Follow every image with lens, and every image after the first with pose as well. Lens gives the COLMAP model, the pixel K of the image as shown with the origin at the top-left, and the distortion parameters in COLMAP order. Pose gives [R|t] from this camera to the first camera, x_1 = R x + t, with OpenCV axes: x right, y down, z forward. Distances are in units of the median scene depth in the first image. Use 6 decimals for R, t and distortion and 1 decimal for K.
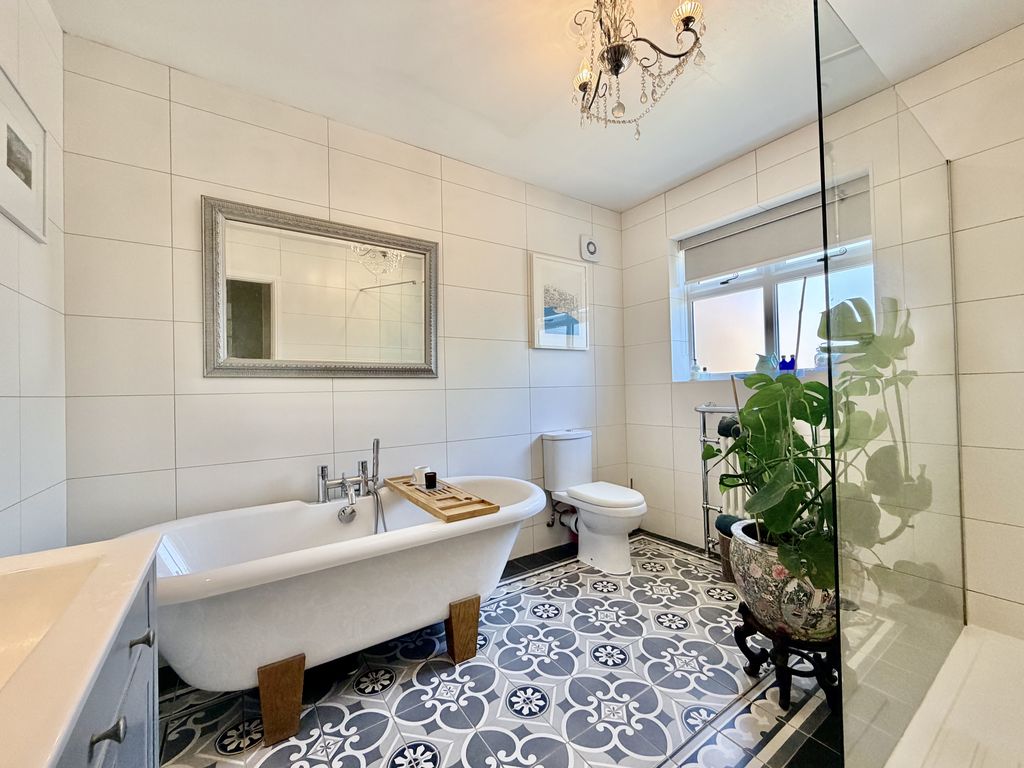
lens RADIAL K [[408.1, 0, 510.5], [0, 408.1, 386.1], [0, 0, 1]] dist [0.000420, -0.000137]
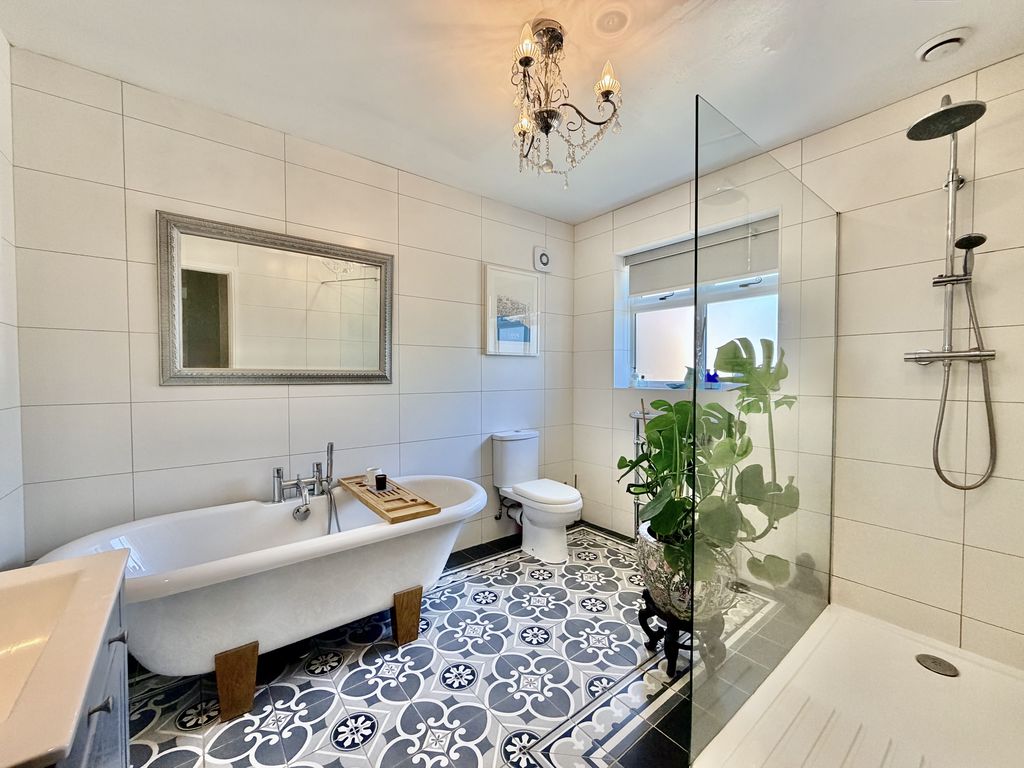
lens RADIAL K [[408.1, 0, 510.5], [0, 408.1, 386.1], [0, 0, 1]] dist [0.000420, -0.000137]
pose [[0.997151, 0.021246, 0.072381, 0.073833], [-0.024020, 0.999001, 0.037678, -0.084784], [-0.071508, -0.039309, 0.996665, -0.114483]]
